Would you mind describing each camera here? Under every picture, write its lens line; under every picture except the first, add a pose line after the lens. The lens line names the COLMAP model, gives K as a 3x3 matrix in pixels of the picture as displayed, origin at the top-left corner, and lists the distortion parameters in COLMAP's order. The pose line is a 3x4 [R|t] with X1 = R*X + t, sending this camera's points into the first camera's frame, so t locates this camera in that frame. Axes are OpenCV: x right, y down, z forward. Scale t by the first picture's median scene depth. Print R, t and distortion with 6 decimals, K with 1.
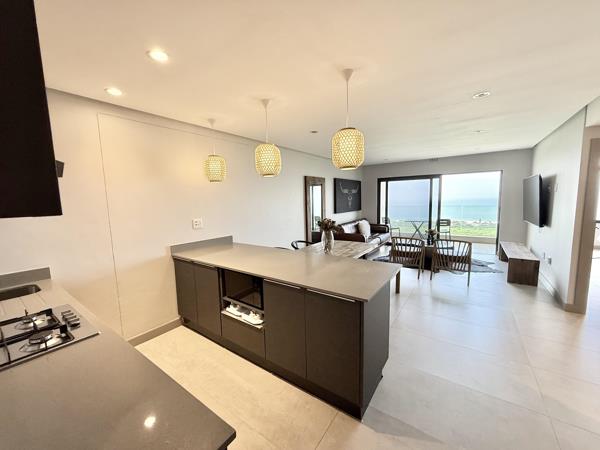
lens RADIAL K [[239.1, 0, 301.7], [0, 239.1, 225.1], [0, 0, 1]] dist [-0.002823, 0.001365]
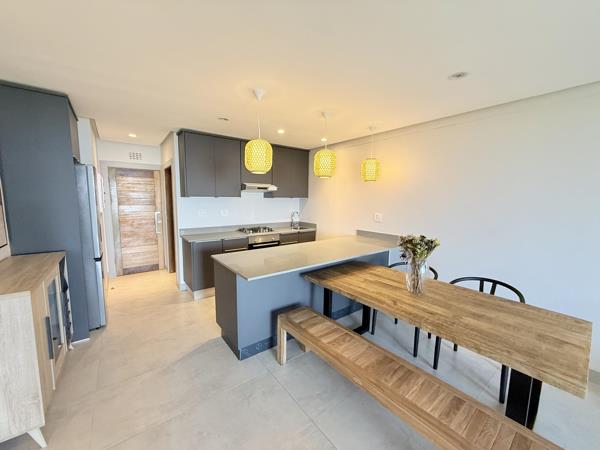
lens RADIAL K [[239.1, 0, 300.6], [0, 239.1, 224.6], [0, 0, 1]] dist [-0.002823, 0.001365]
pose [[-0.293540, 0.127912, -0.947350, 0.863880], [-0.114381, 0.979188, 0.167652, -0.137987], [0.949079, 0.157571, -0.272801, 1.059053]]
